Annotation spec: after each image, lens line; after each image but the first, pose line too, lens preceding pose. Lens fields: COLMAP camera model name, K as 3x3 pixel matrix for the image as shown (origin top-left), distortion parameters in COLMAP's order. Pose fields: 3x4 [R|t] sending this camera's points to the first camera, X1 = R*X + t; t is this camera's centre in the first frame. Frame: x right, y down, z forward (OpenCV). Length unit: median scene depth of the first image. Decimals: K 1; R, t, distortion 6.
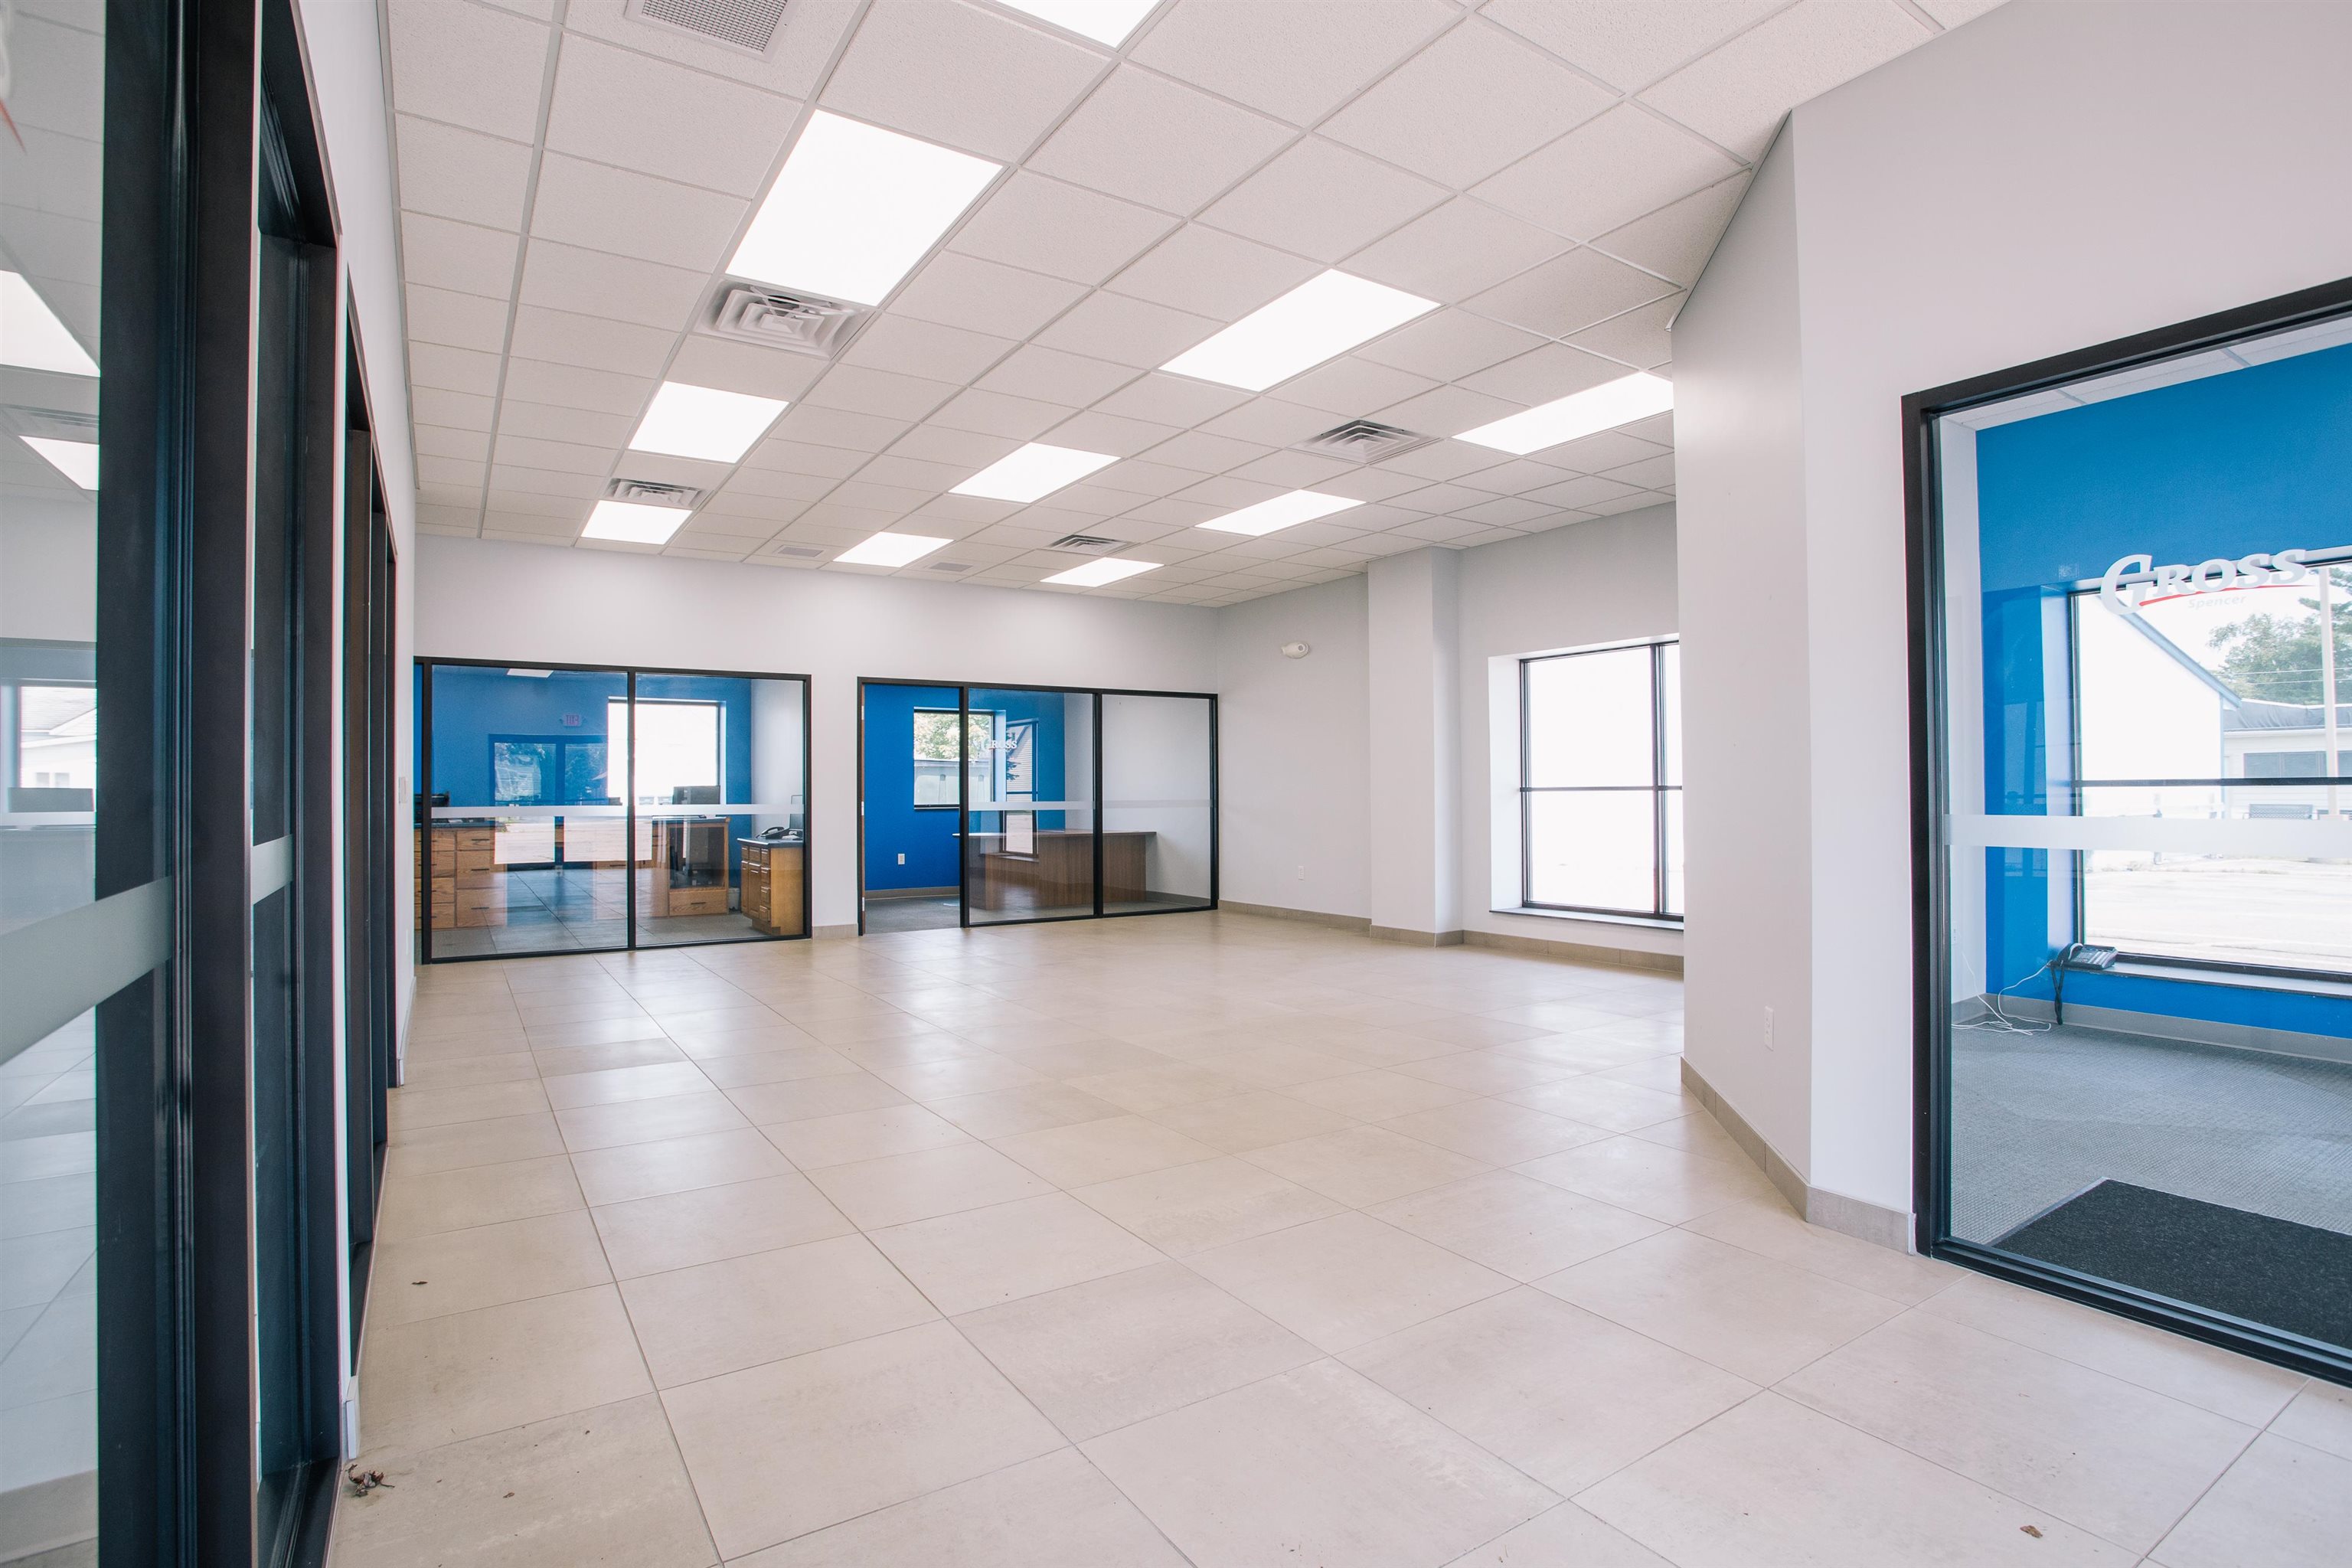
lens RADIAL K [[1139.4, 0, 1169.7], [0, 1139.4, 791.7], [0, 0, 1]] dist [-0.033613, 0.001846]
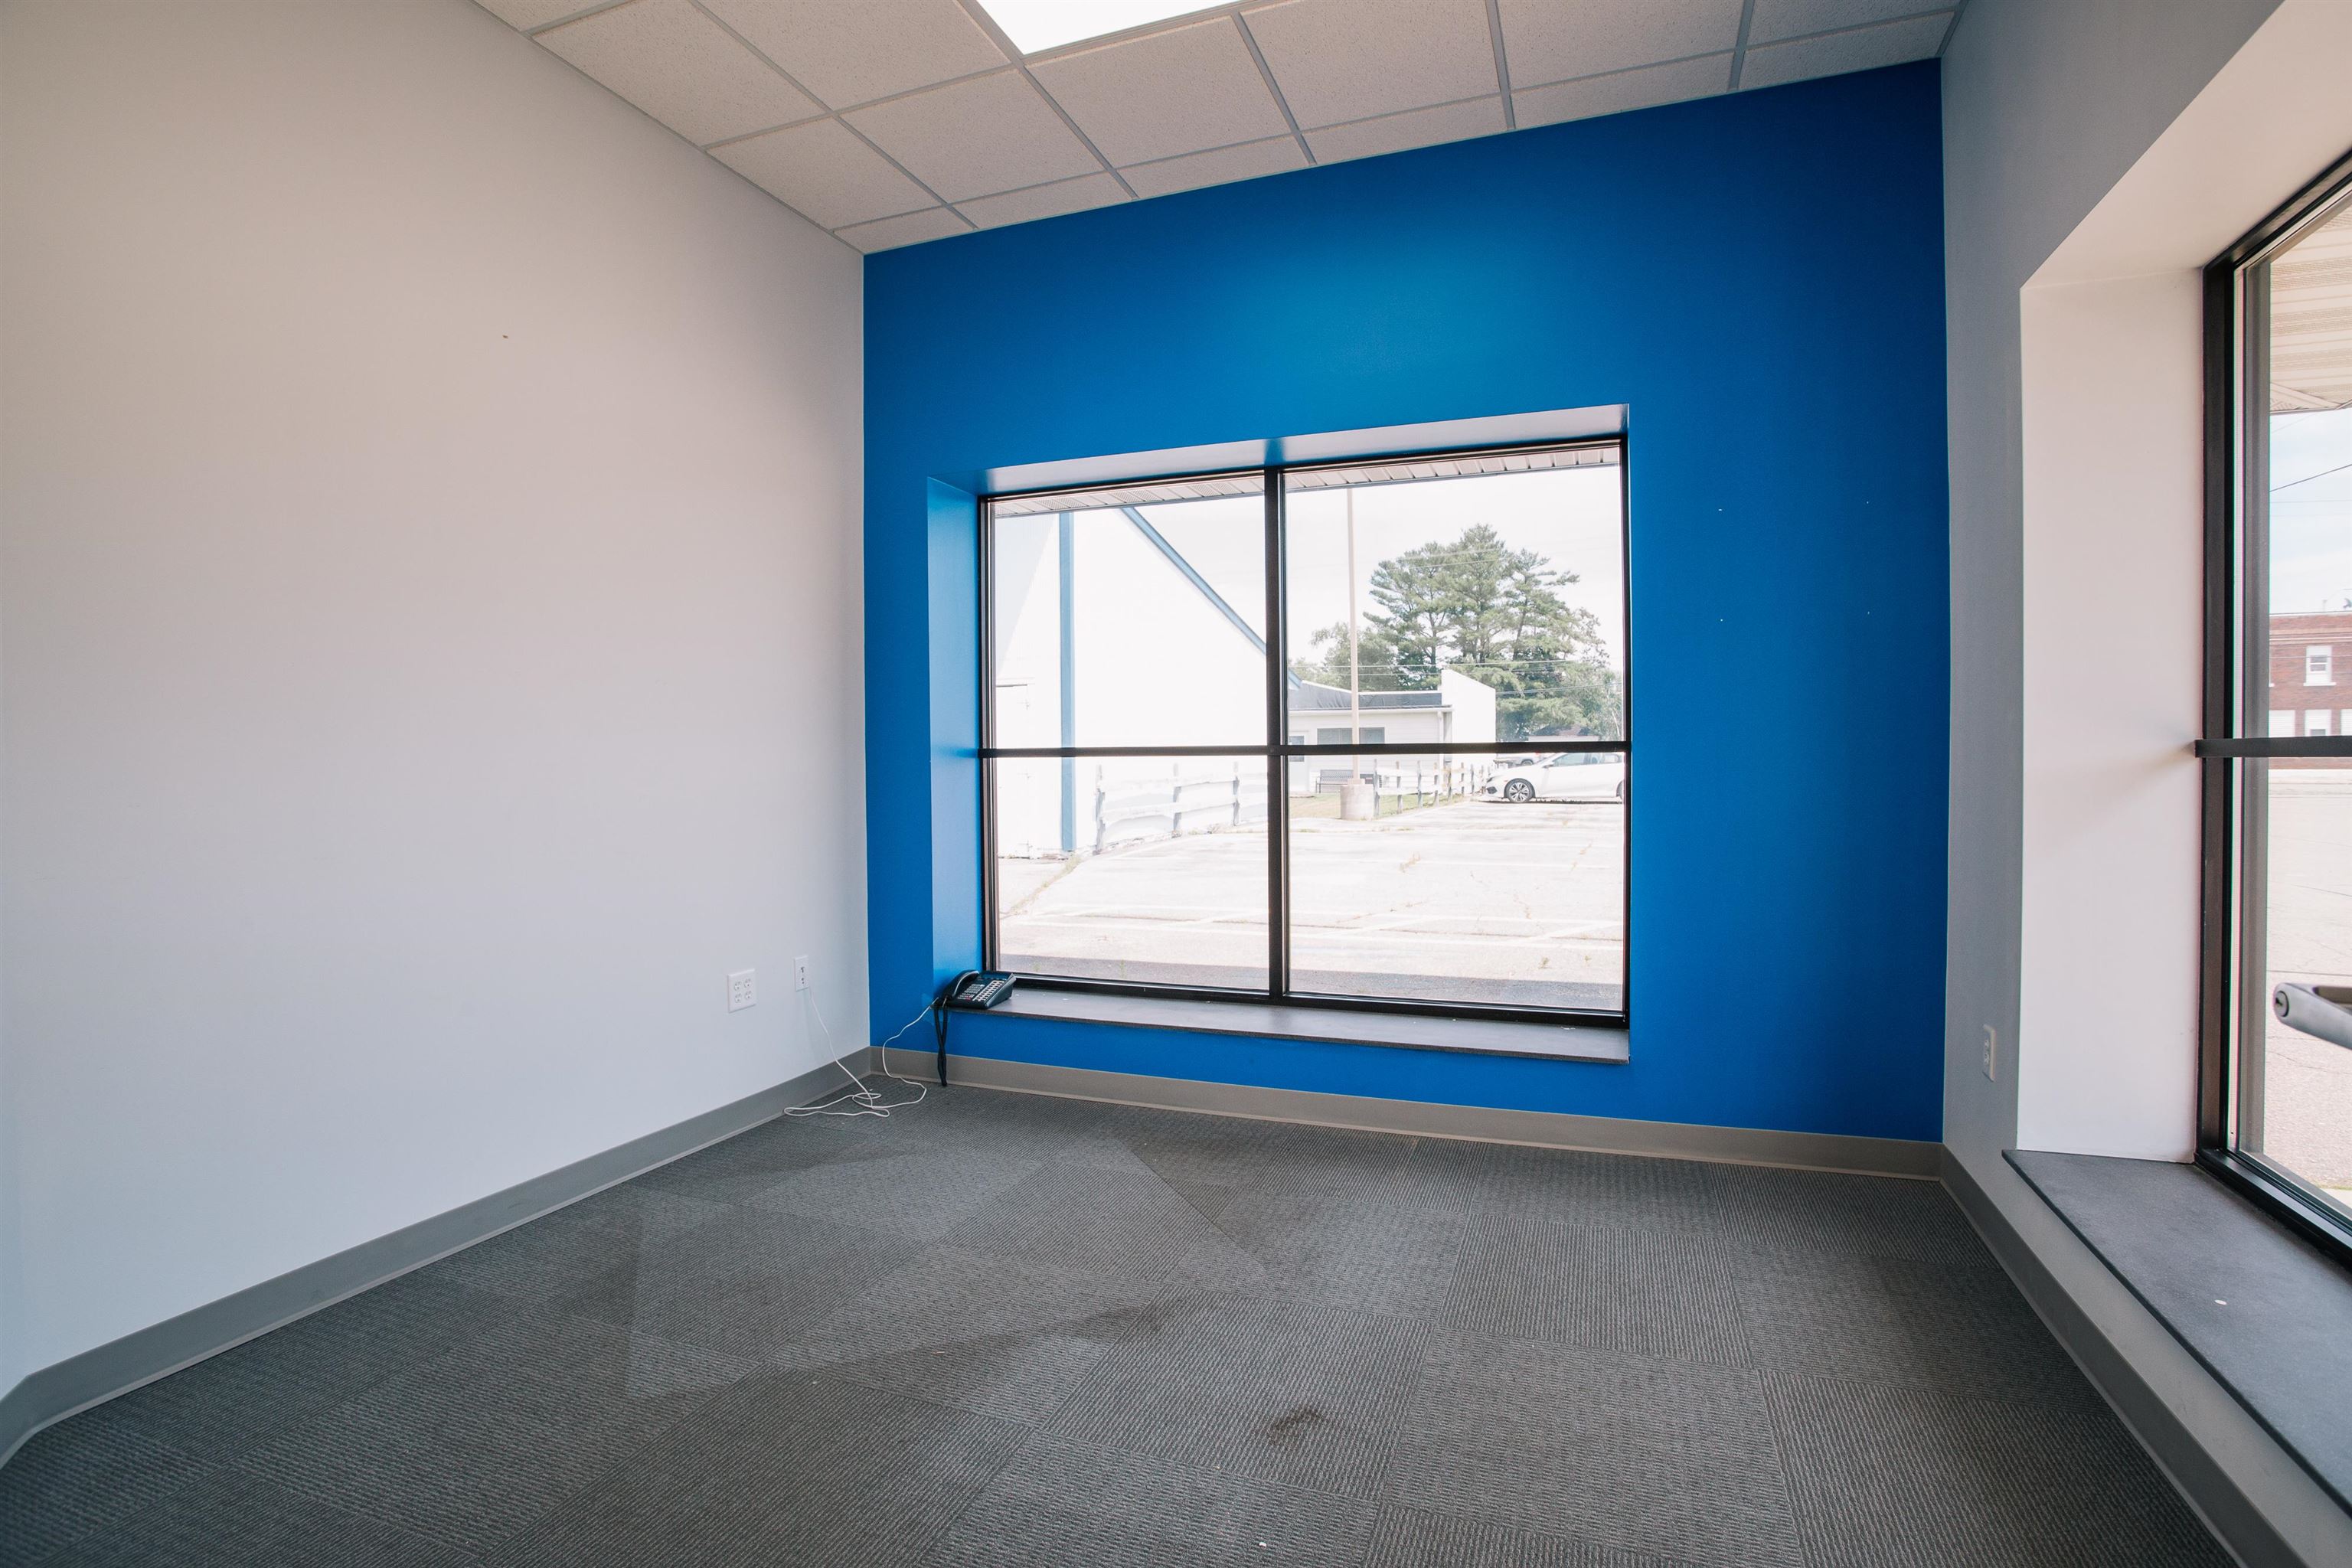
lens RADIAL K [[1139.4, 0, 1179.3], [0, 1139.4, 770.7], [0, 0, 1]] dist [-0.033613, 0.001846]
pose [[0.808003, -0.001677, 0.589175, 0.466528], [-0.005814, 0.999925, 0.010819, -0.004032], [-0.589149, -0.012167, 0.807933, 0.302456]]
